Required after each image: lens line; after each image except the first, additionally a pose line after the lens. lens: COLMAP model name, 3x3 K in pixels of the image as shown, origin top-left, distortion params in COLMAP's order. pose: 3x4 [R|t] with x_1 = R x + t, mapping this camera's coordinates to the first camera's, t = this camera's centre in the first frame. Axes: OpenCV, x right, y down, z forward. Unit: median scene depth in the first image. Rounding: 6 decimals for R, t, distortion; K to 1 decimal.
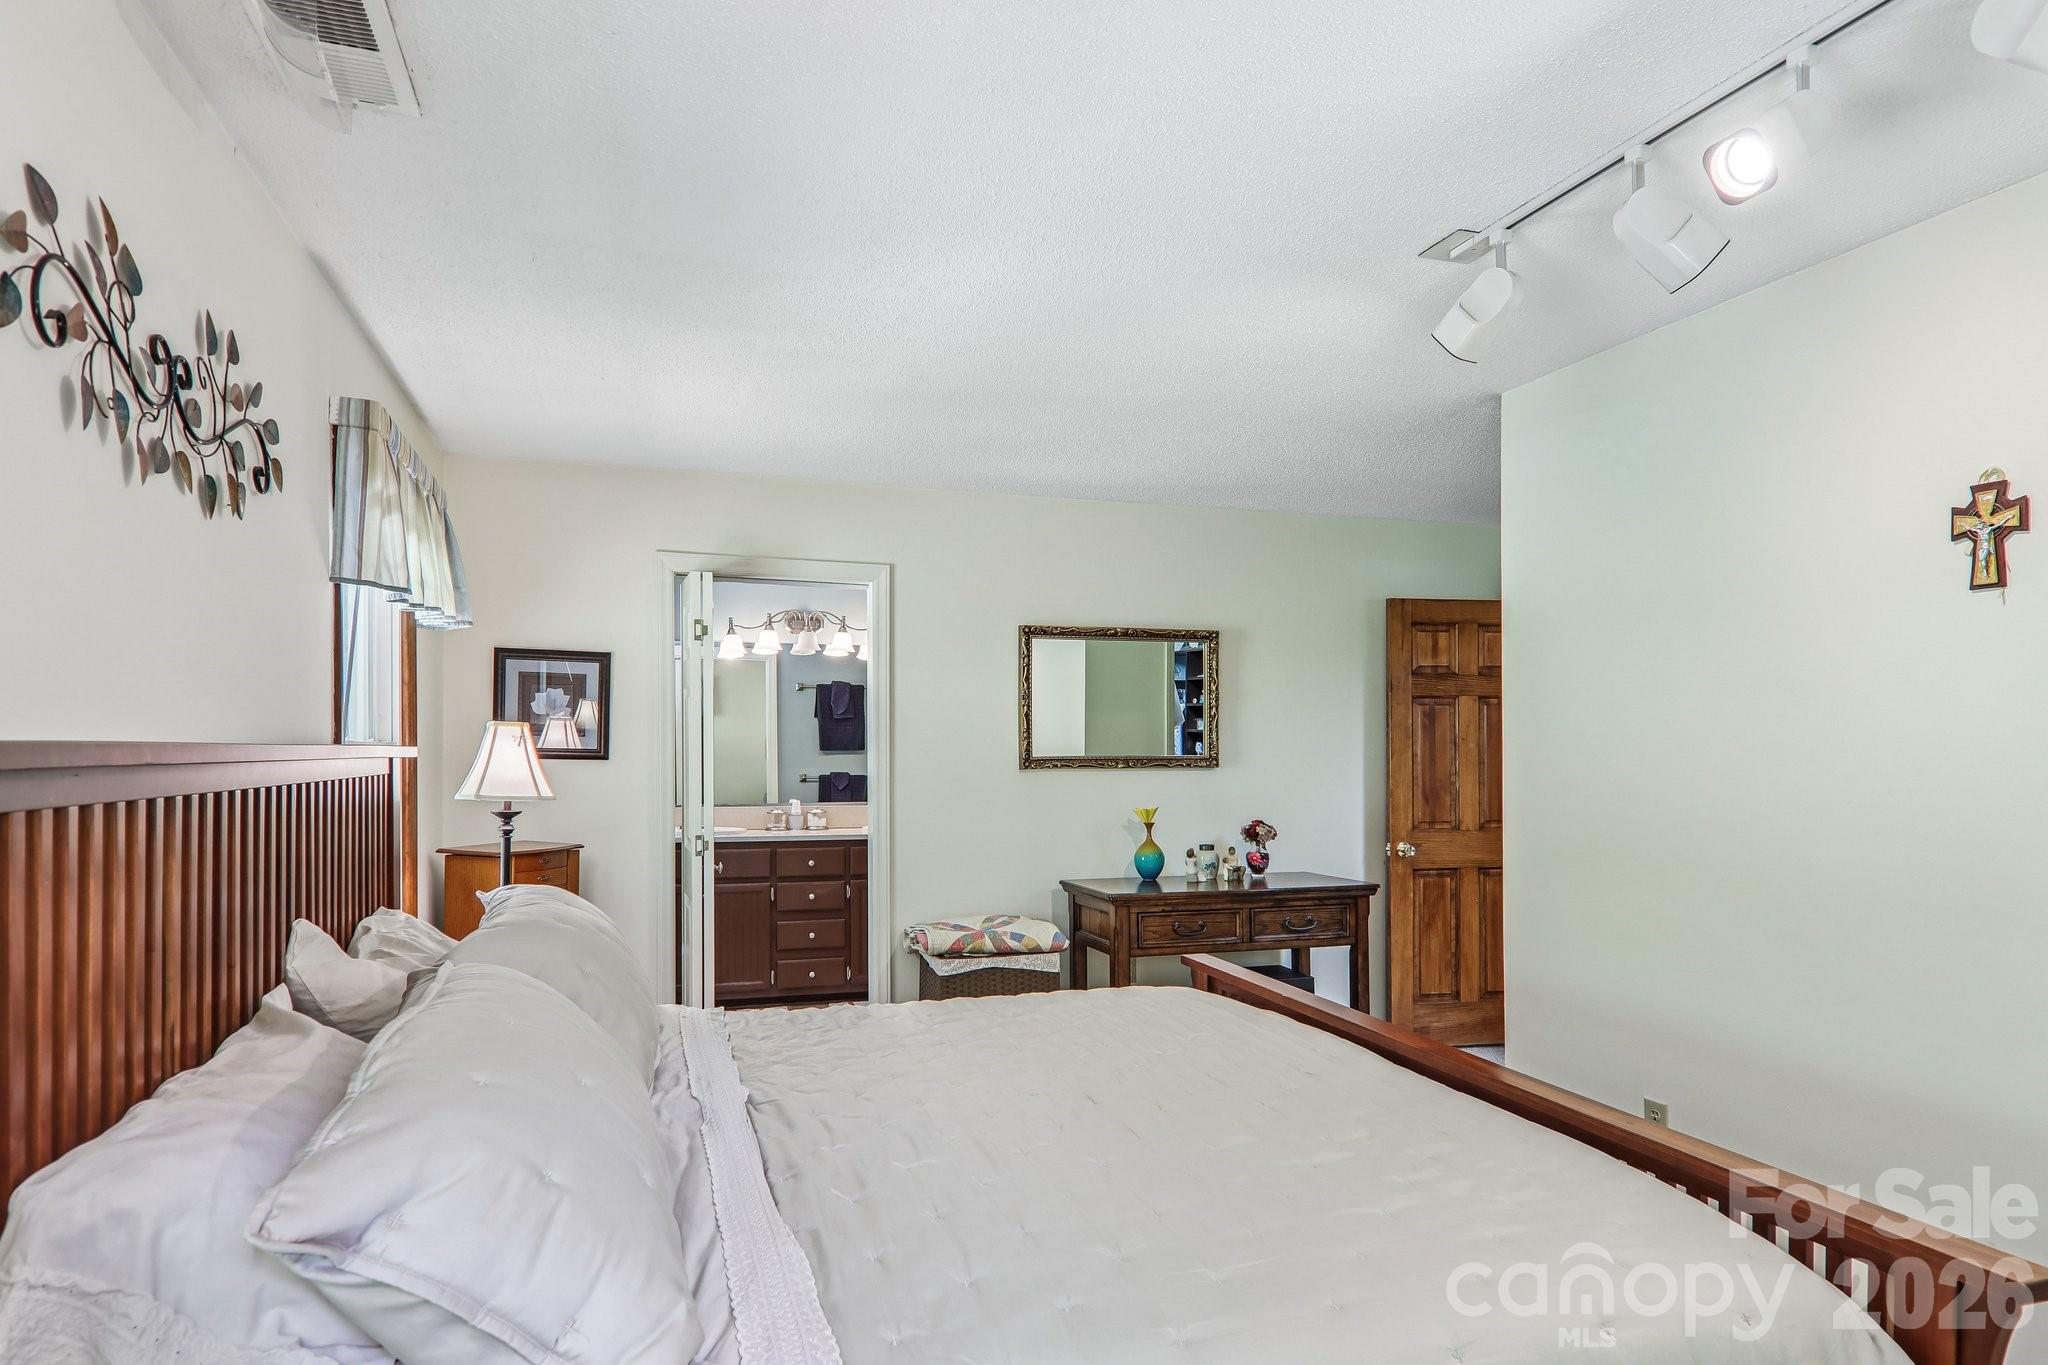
lens RADIAL K [[1141.8, 0, 994.9], [0, 1141.8, 734.2], [0, 0, 1]] dist [0.016985, -0.018077]
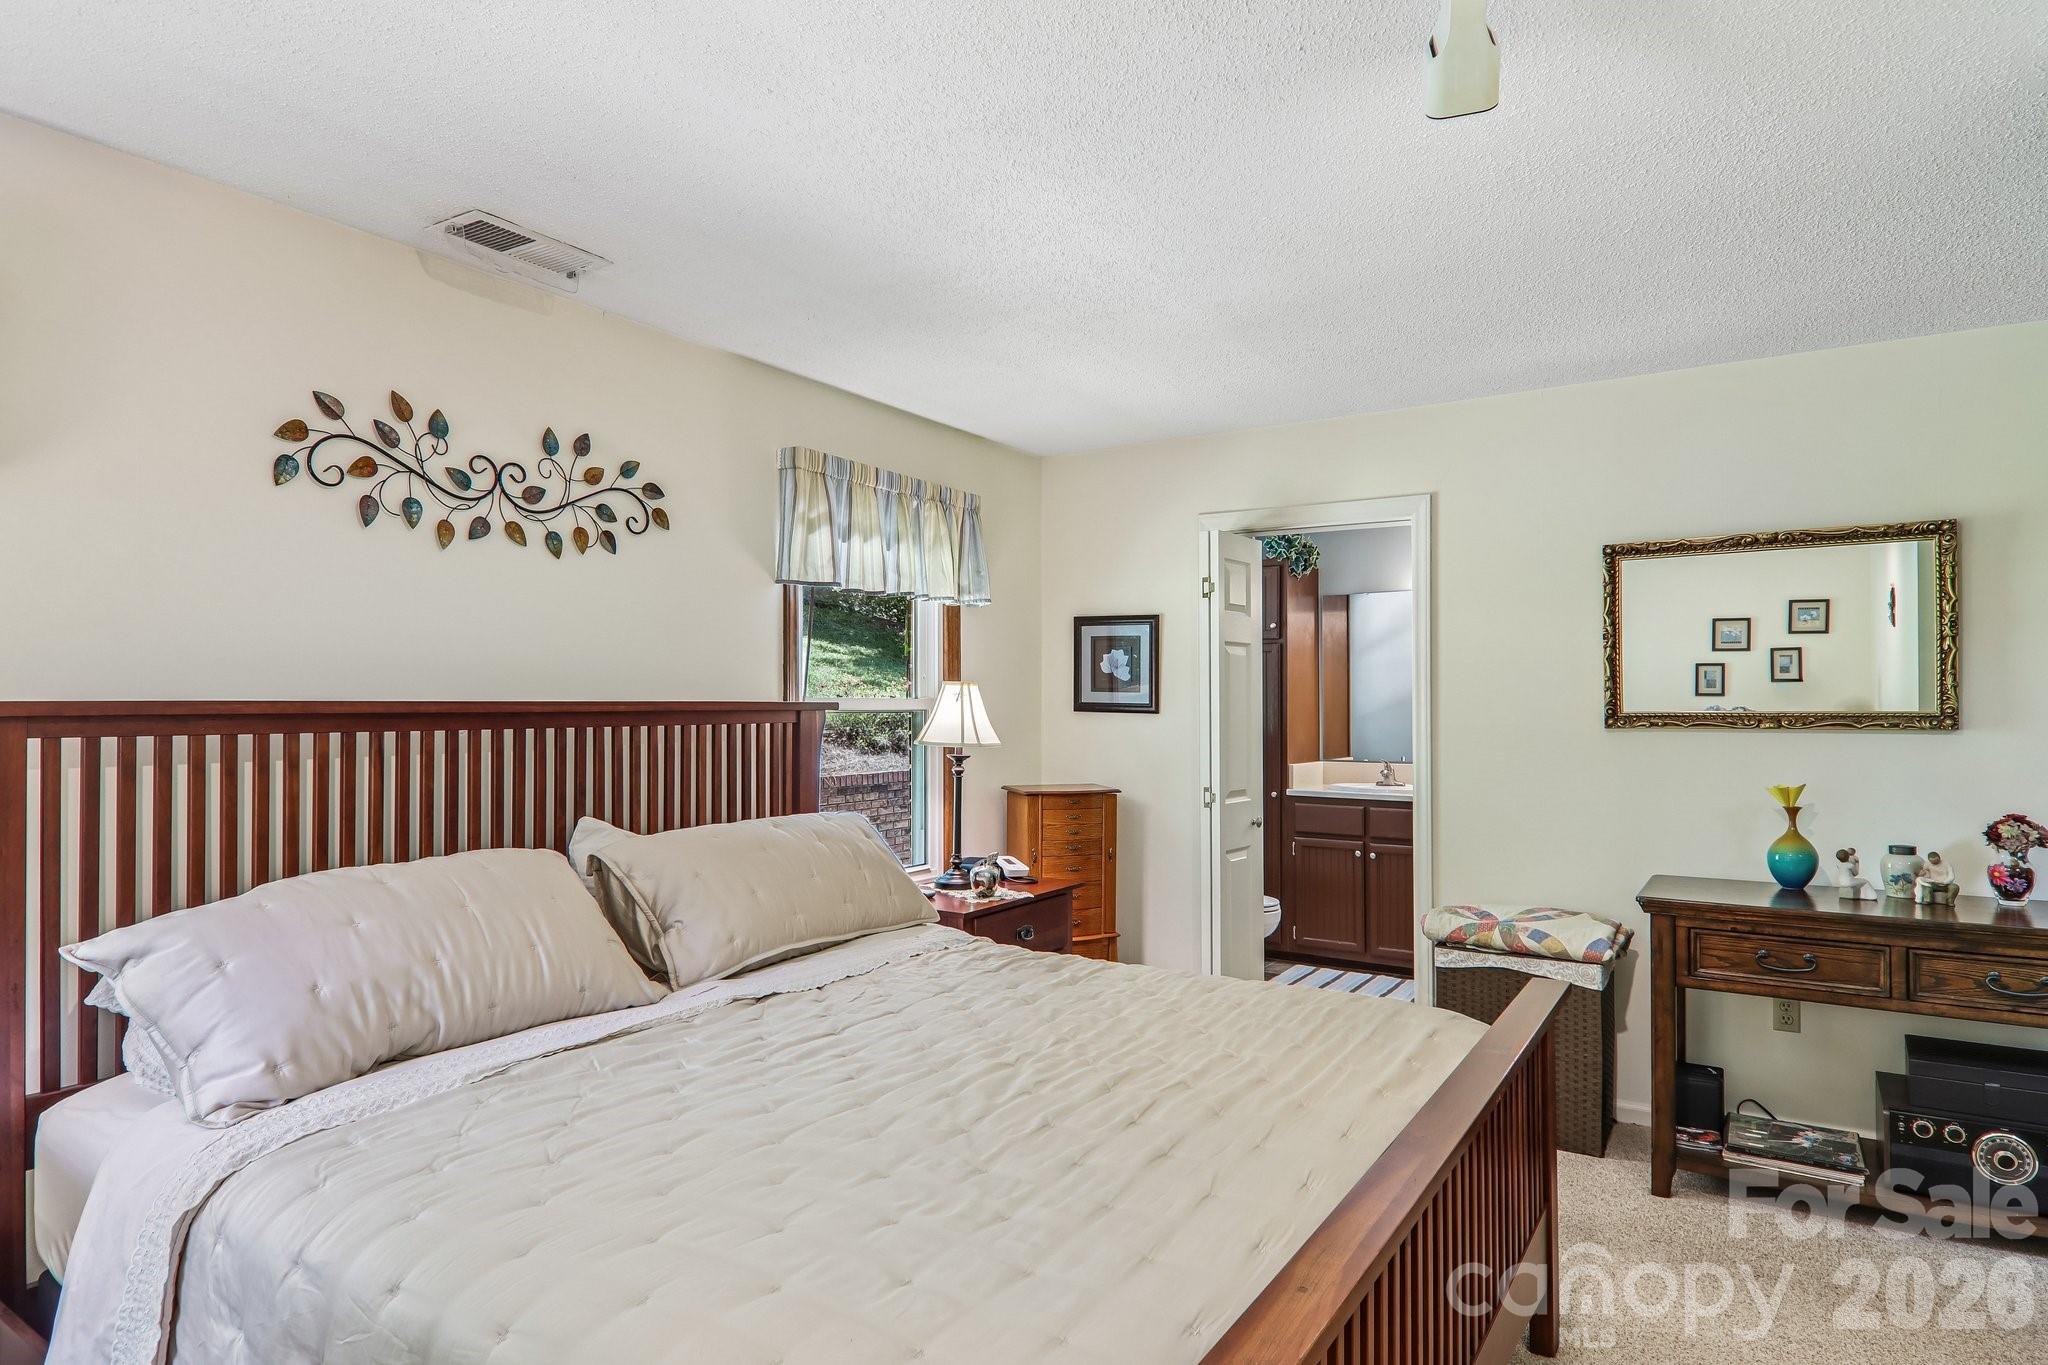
lens RADIAL K [[1141.8, 0, 1027.4], [0, 1141.8, 692.3], [0, 0, 1]] dist [0.016985, -0.018077]
pose [[0.646825, -0.009323, -0.762582, 0.373246], [0.012325, 0.999922, -0.001770, 0.002543], [0.762539, -0.008254, 0.646889, 0.189513]]
